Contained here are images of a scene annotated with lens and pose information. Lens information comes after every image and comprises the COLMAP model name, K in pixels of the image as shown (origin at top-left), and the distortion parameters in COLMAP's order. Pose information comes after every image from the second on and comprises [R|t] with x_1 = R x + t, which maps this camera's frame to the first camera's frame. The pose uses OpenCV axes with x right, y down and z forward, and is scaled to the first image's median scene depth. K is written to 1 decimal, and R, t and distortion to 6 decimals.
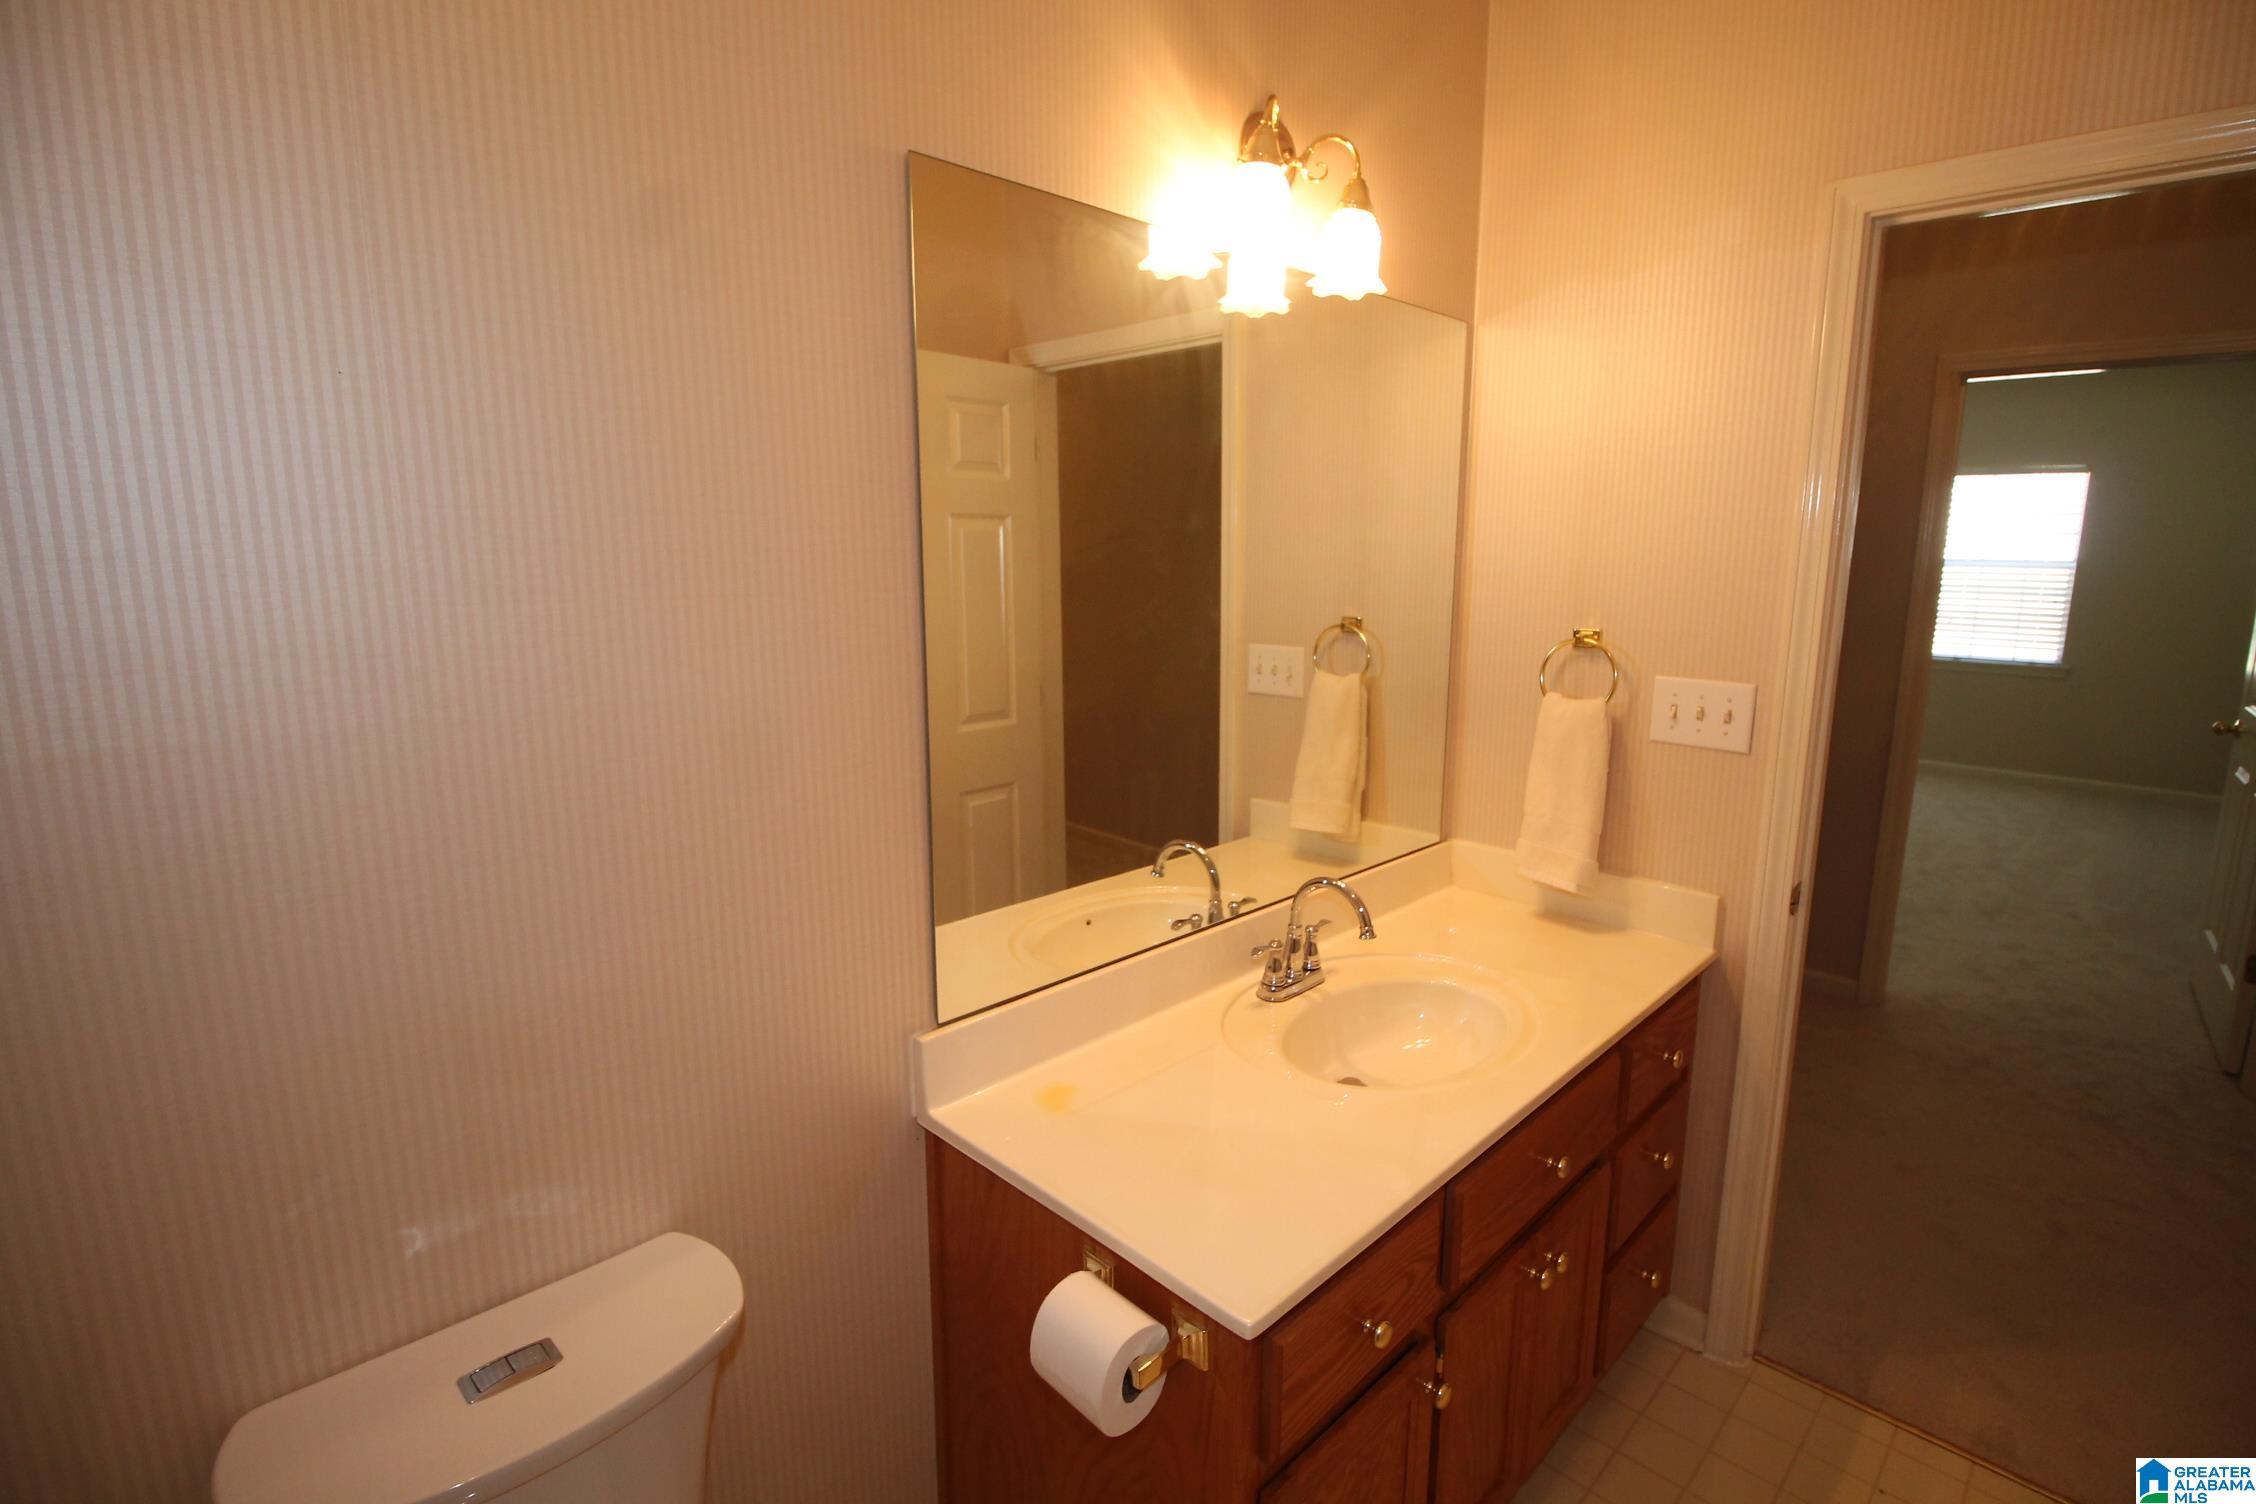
lens RADIAL K [[1087.2, 0, 1137.6], [0, 1087.2, 755.7], [0, 0, 1]] dist [-0.012387, -0.000373]
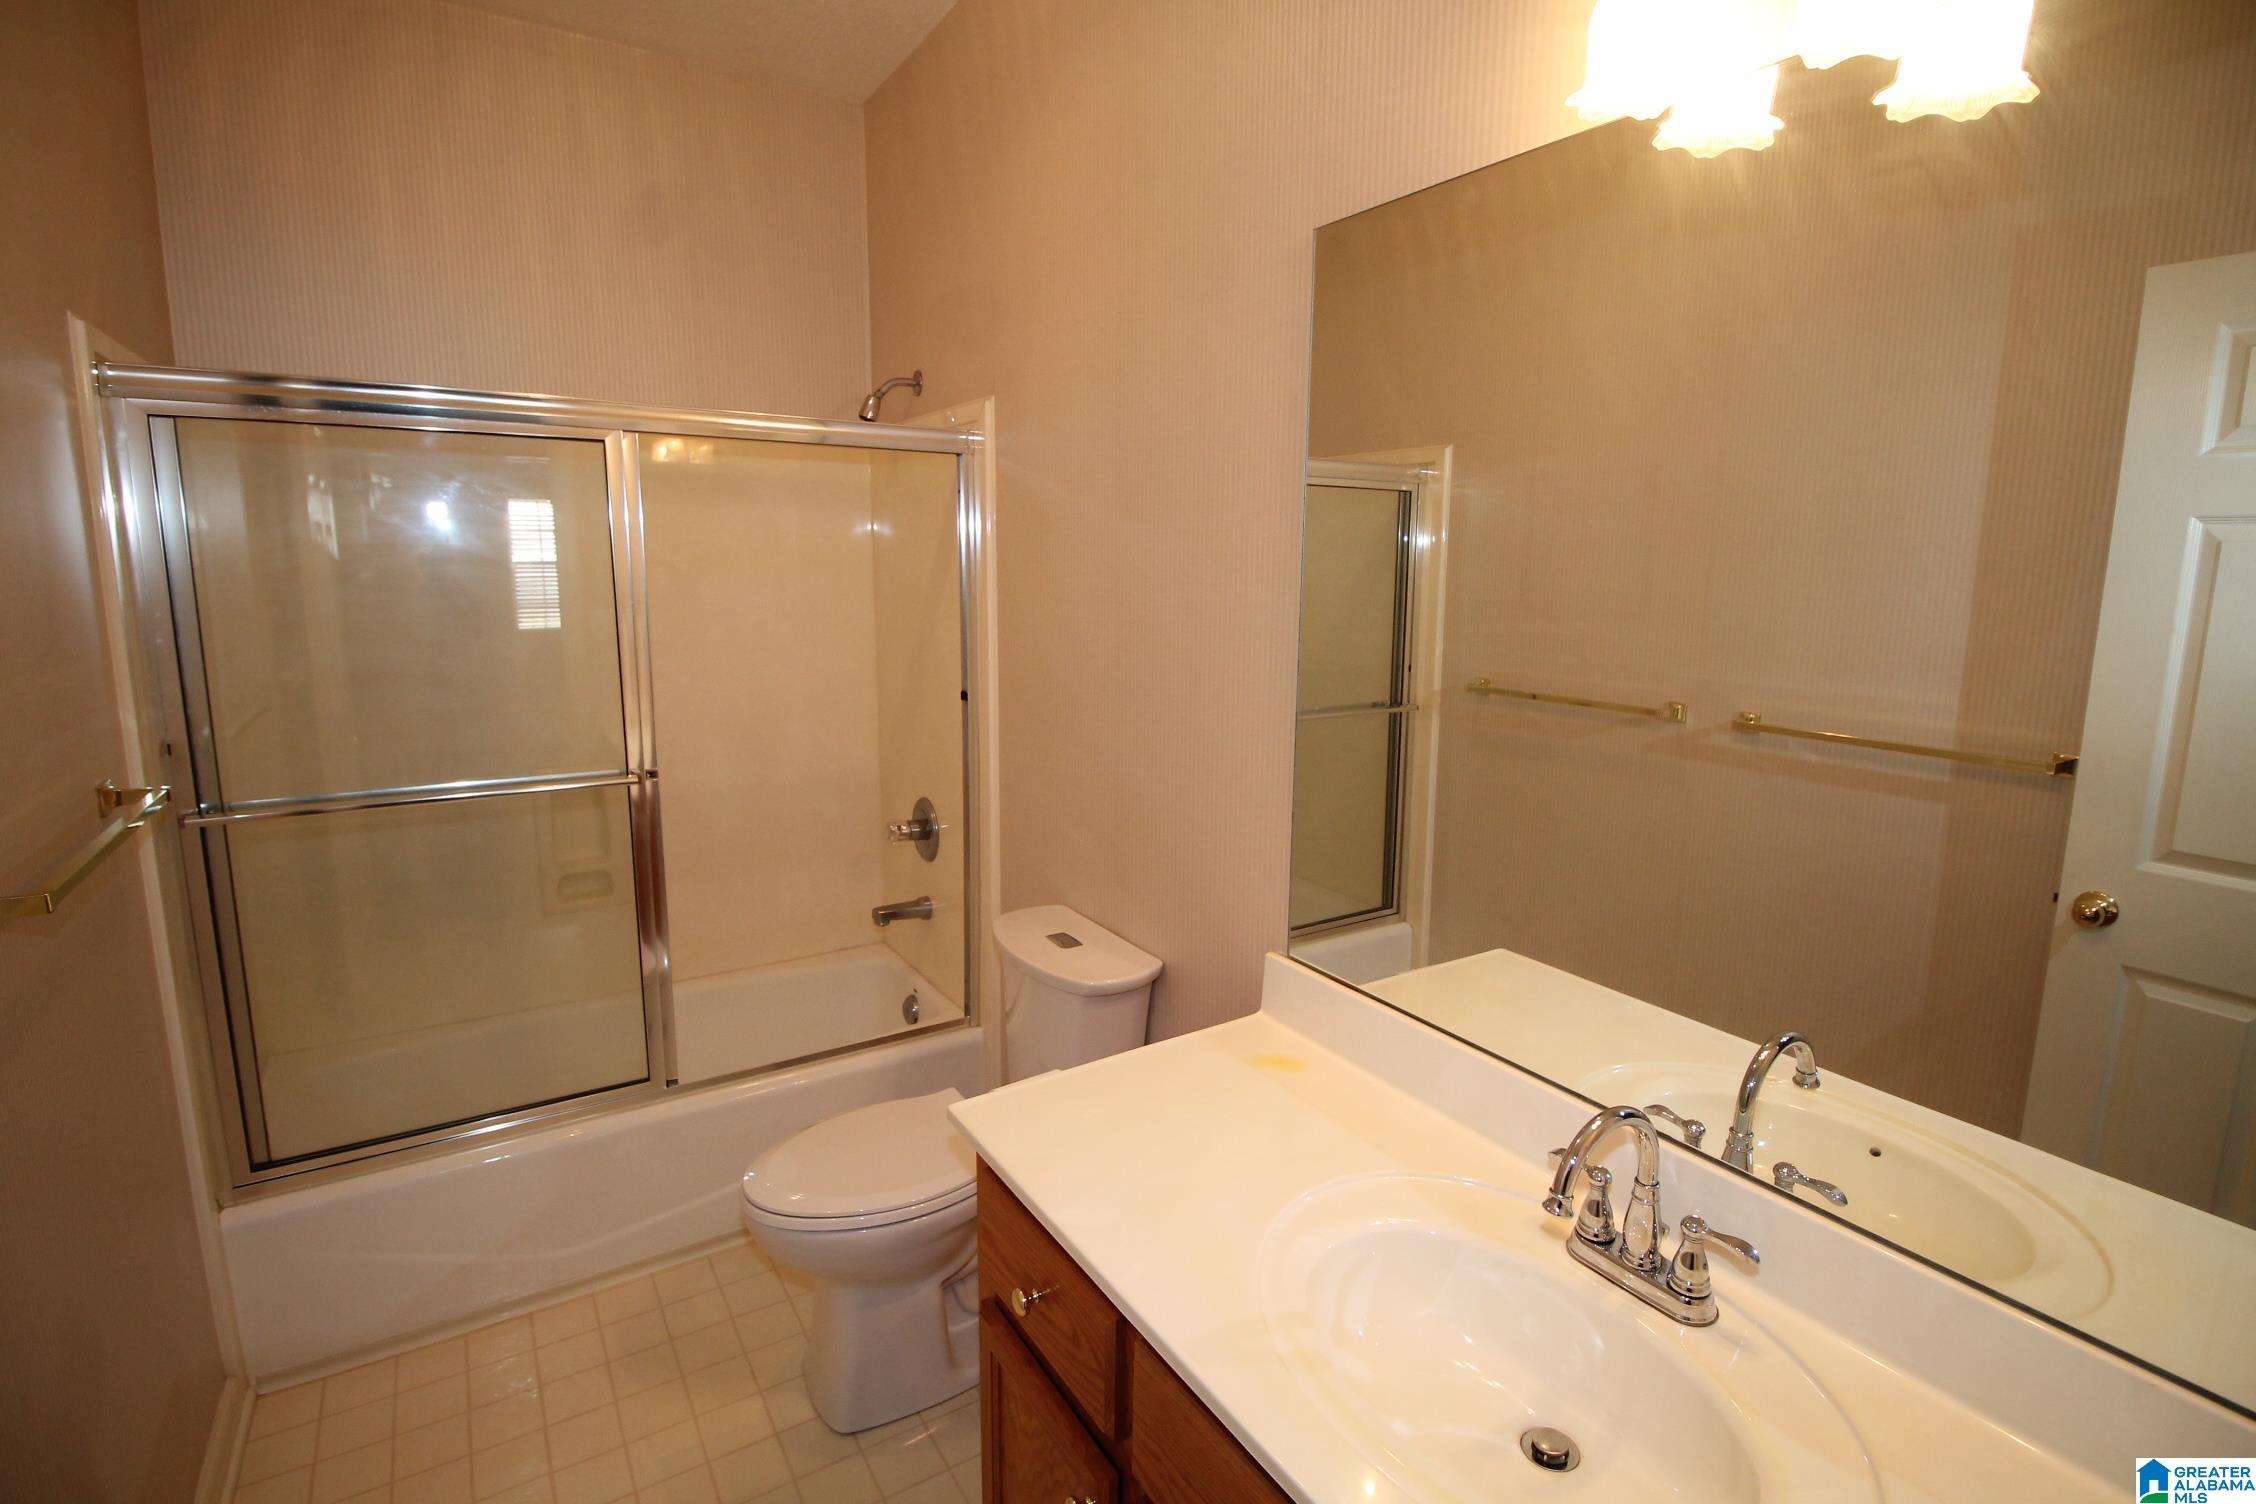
lens RADIAL K [[1087.2, 0, 1137.6], [0, 1087.2, 755.7], [0, 0, 1]] dist [-0.012387, -0.000373]
pose [[-0.227576, 0.174987, -0.957908, 0.805445], [-0.177163, 0.959862, 0.217434, -0.173320], [0.957508, 0.219189, -0.187440, 0.812703]]
